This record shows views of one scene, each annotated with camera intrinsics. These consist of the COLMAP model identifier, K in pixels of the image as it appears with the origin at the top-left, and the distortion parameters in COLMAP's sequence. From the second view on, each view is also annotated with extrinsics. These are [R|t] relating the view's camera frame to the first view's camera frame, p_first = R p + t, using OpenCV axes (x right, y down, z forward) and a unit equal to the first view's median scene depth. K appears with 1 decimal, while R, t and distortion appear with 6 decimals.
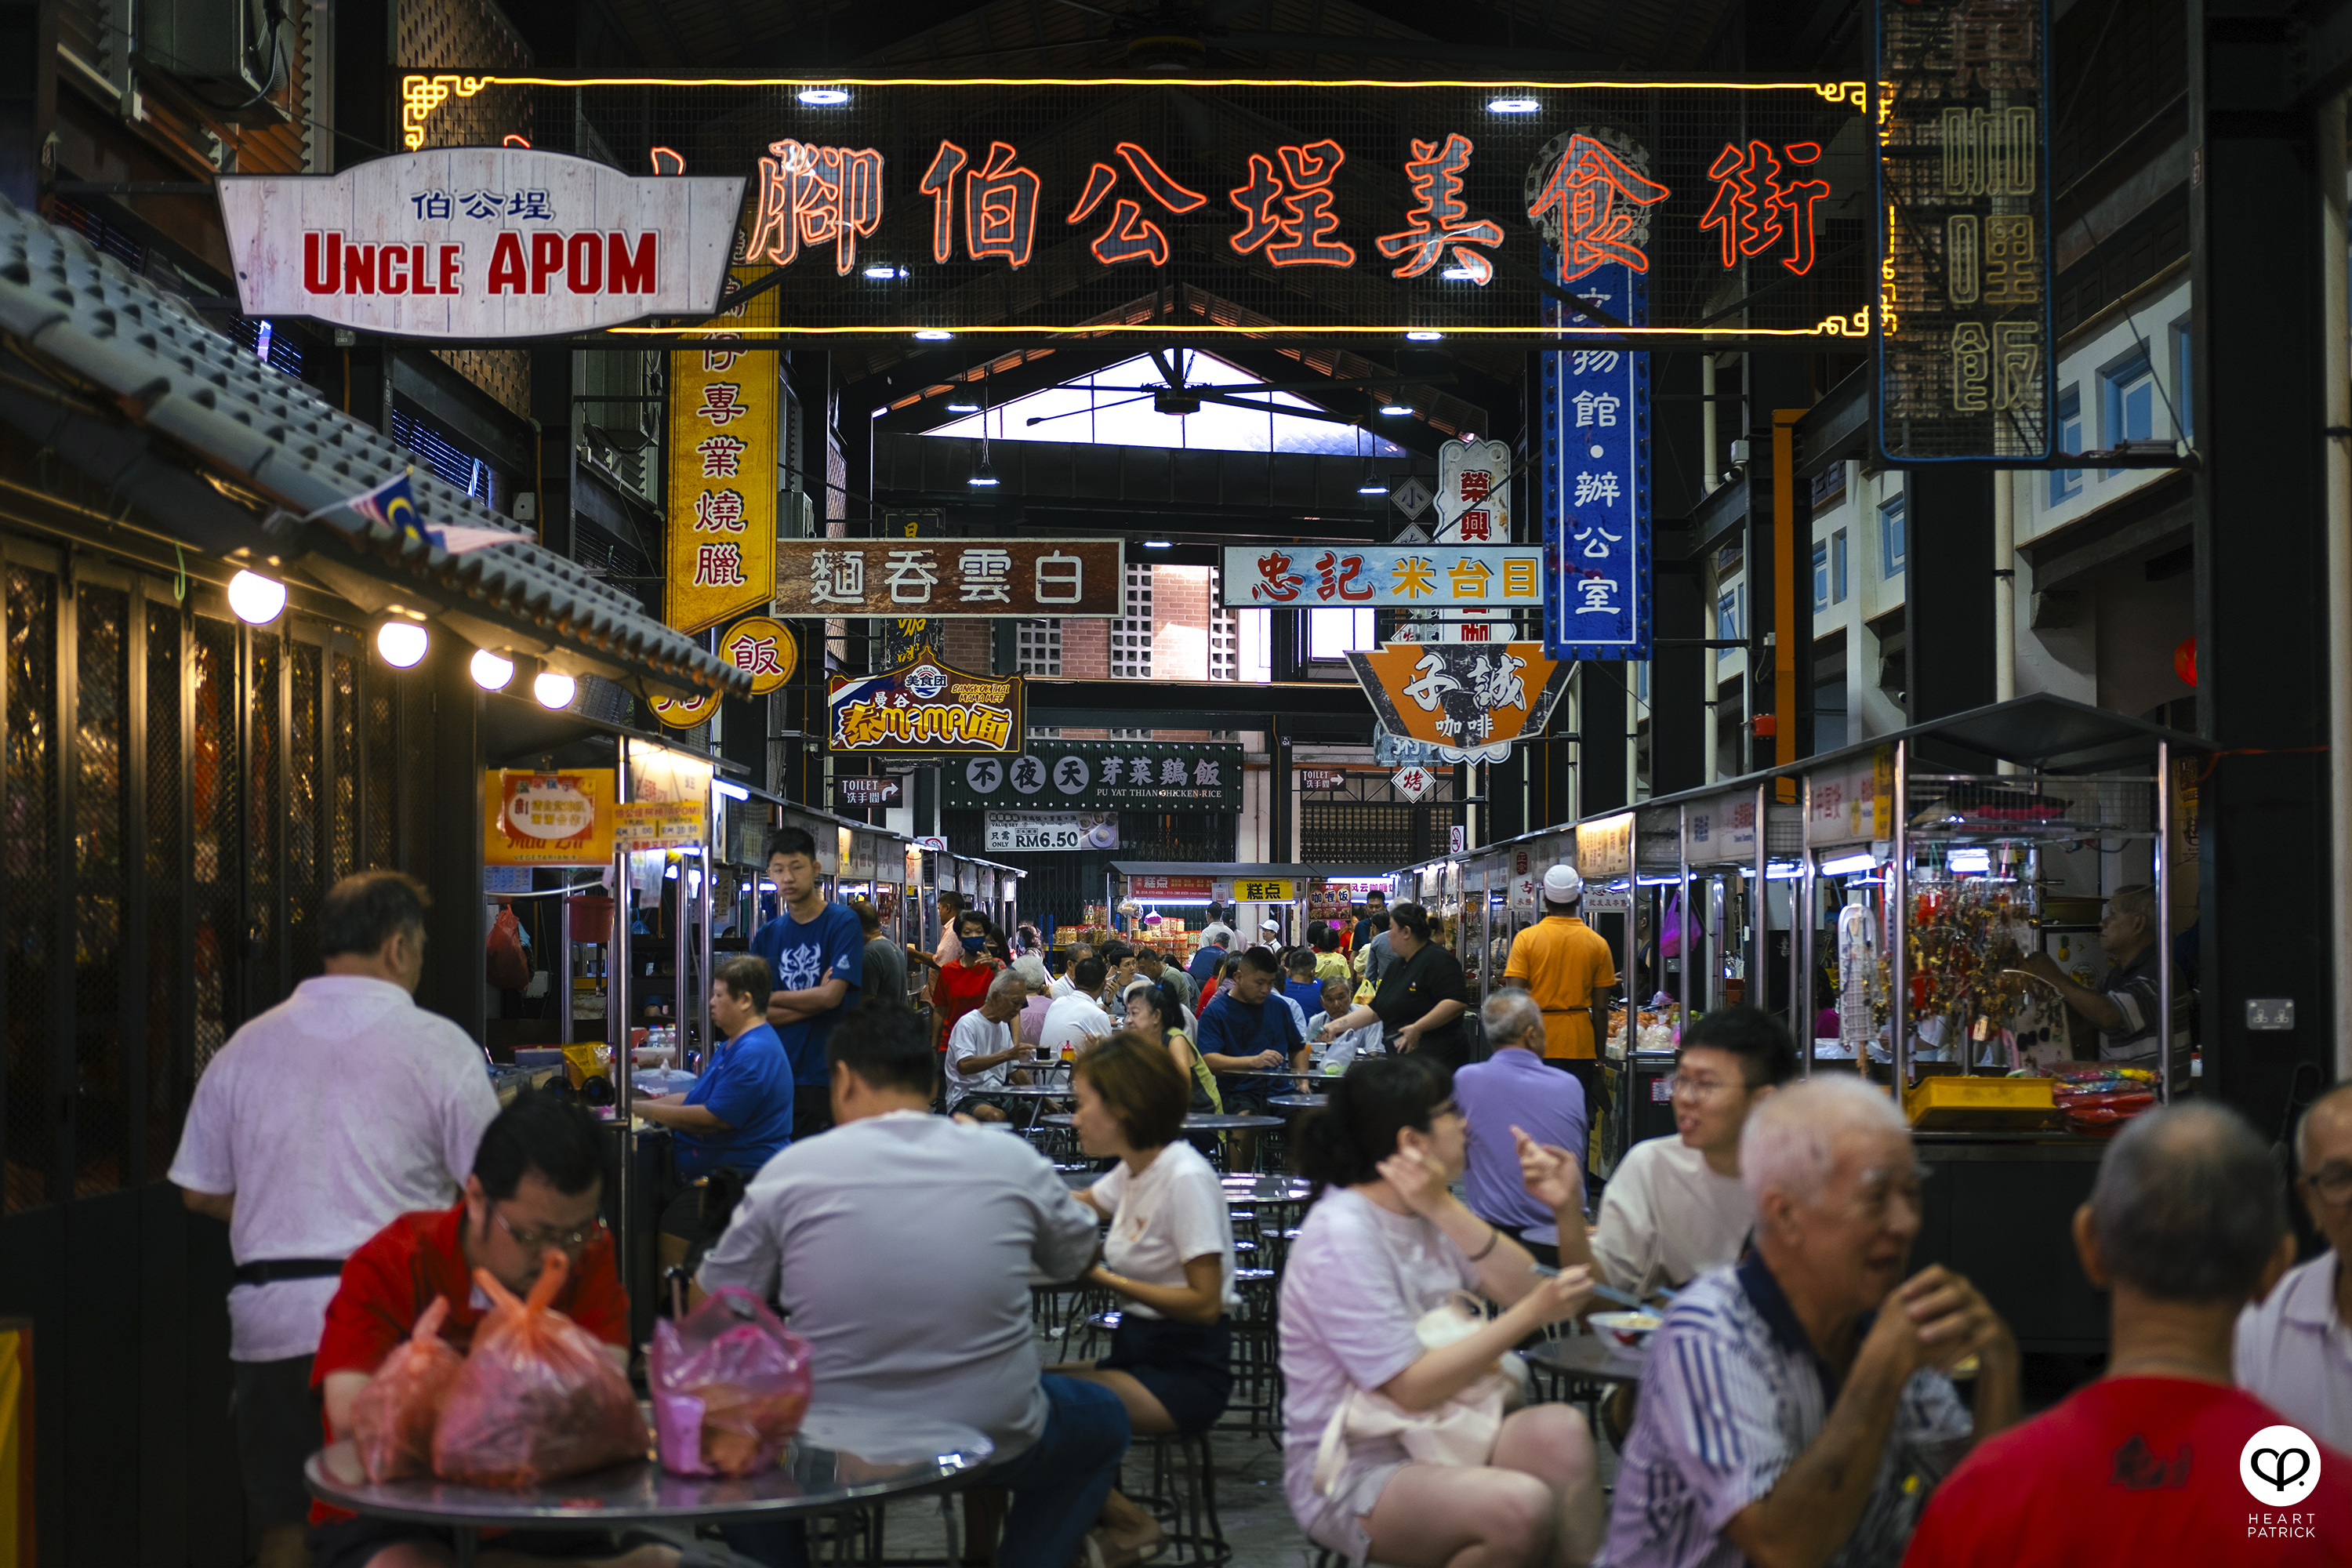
lens RADIAL K [[16664.5, 0, 1315.8], [0, 16664.5, 900.9], [0, 0, 1]] dist [-13.651715, -10.075564]
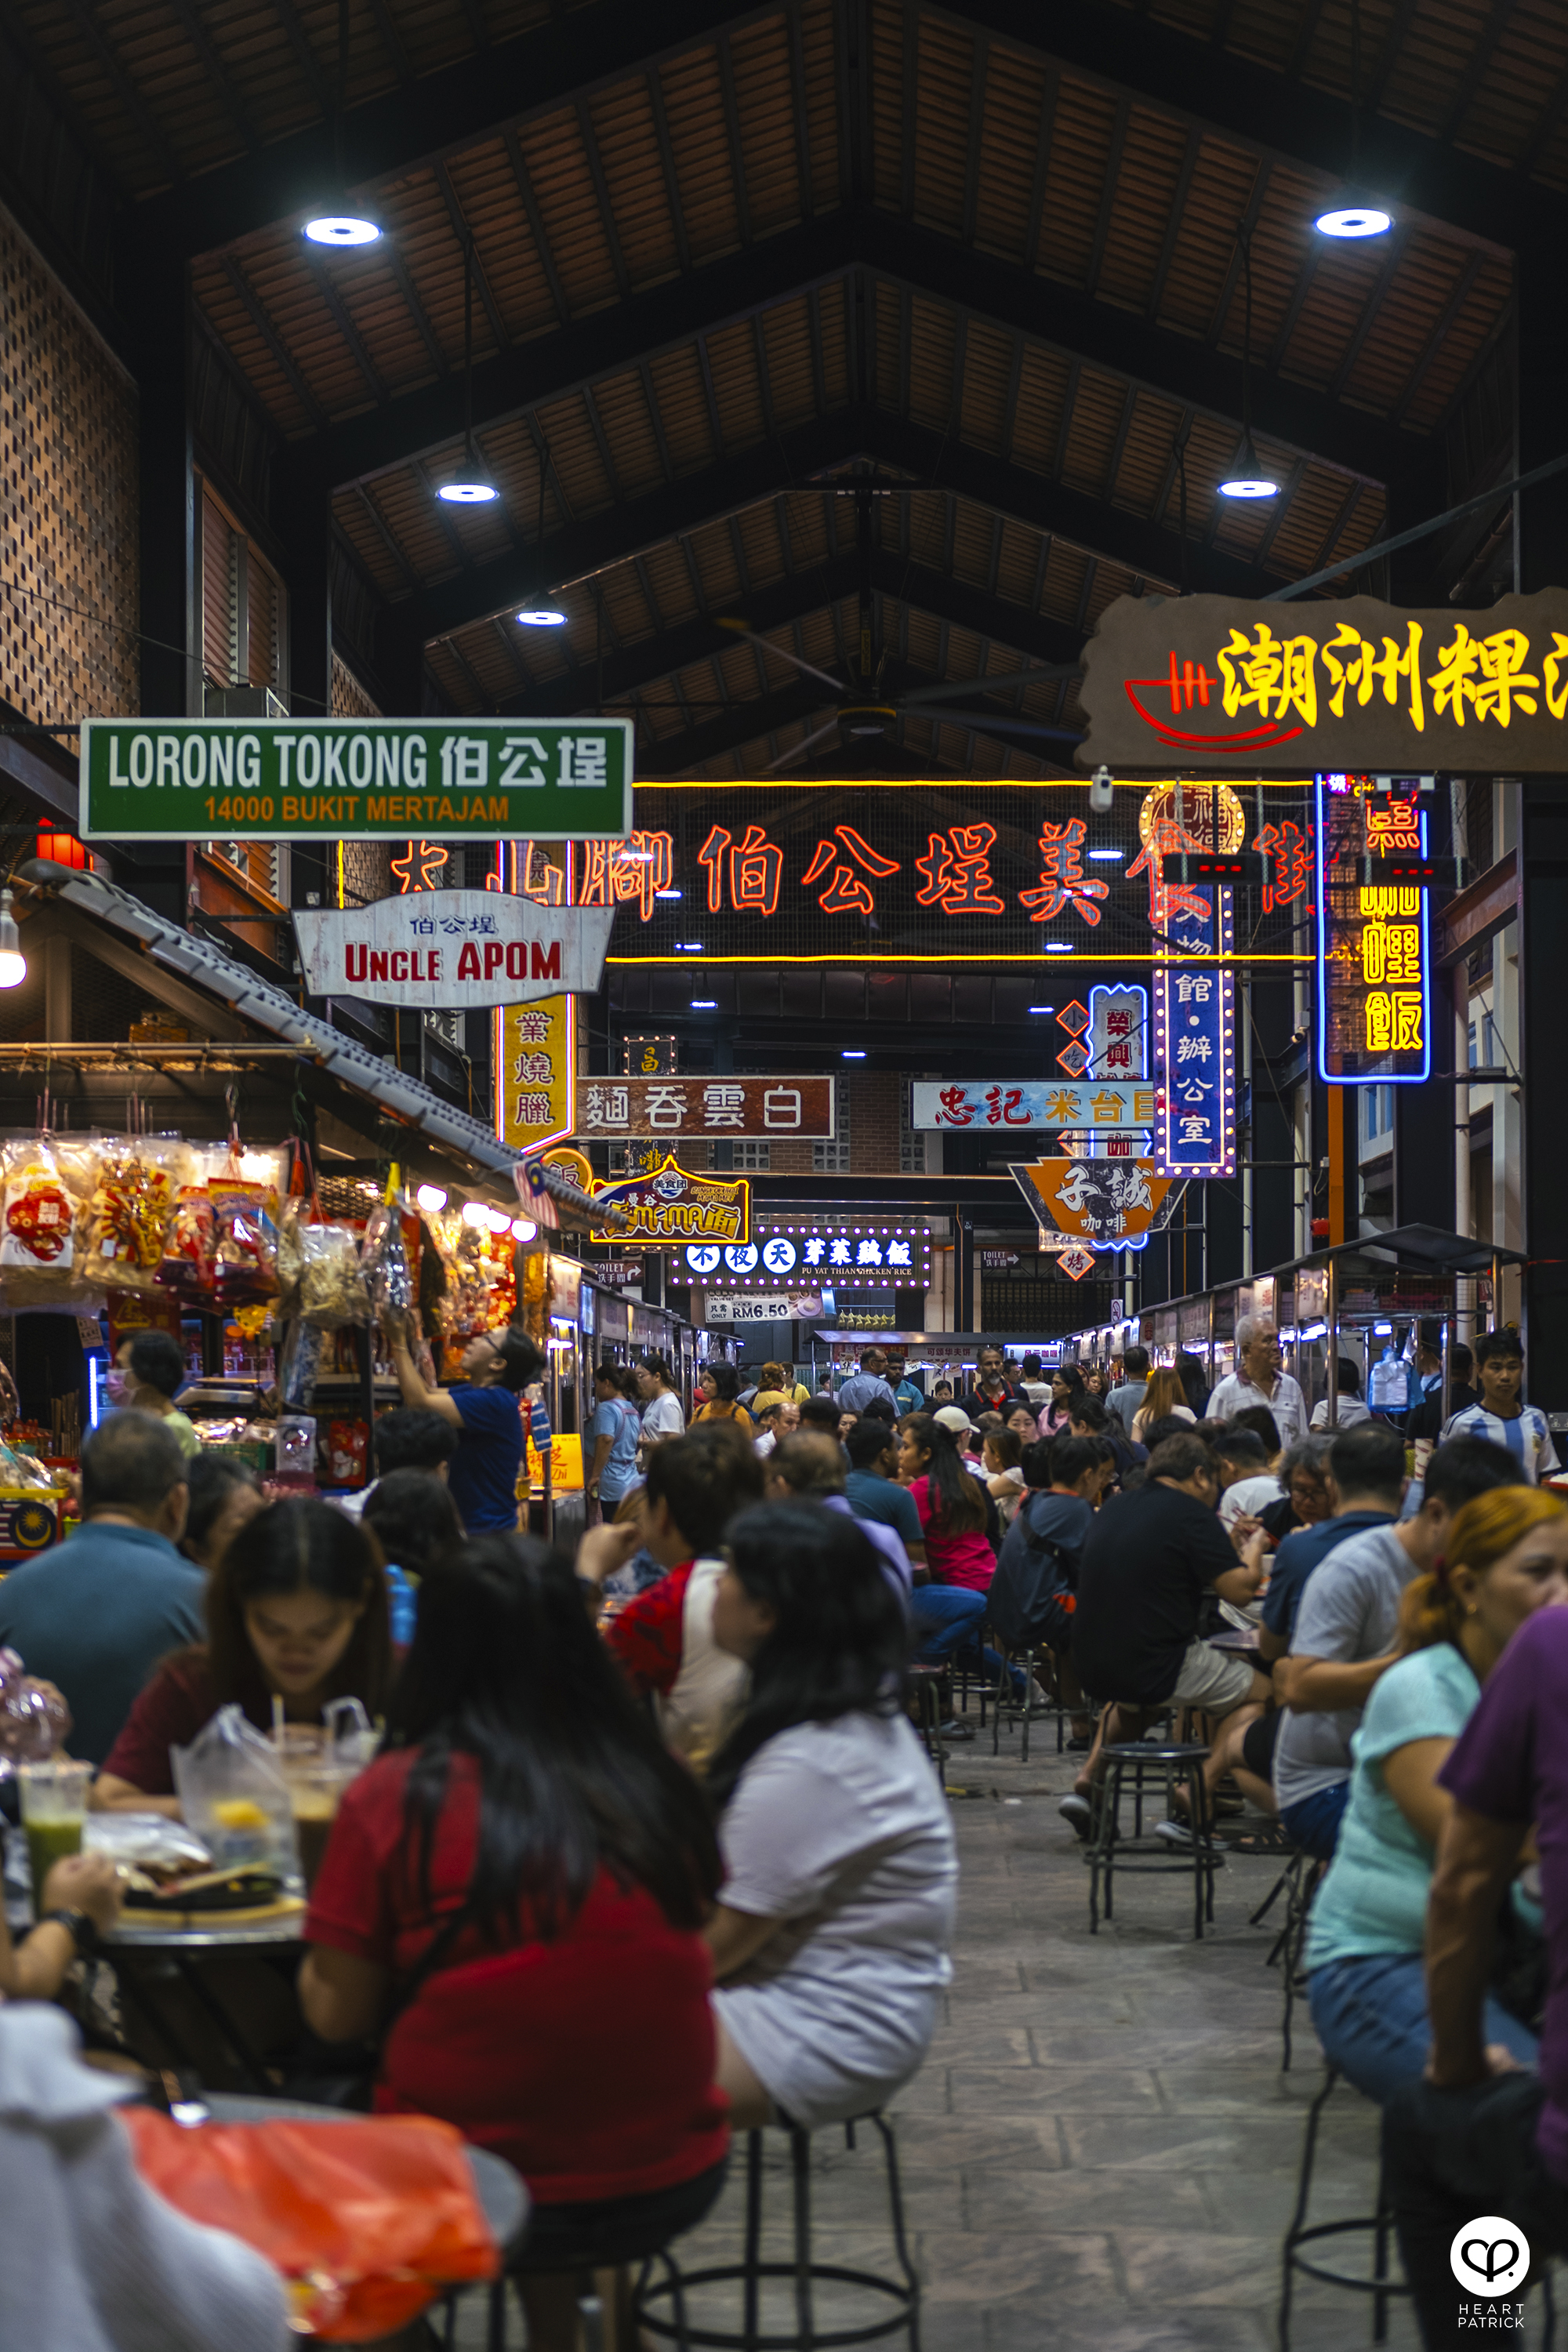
lens RADIAL K [[16592.6, 0, 600.2], [0, 16592.6, 1174.7], [0, 0, 1]] dist [4.968431, 10.392321]
pose [[0.999693, -0.004868, -0.024278, 0.001793], [0.004581, 0.999919, -0.011883, 0.000948], [0.024334, 0.011768, 0.999635, -0.351596]]
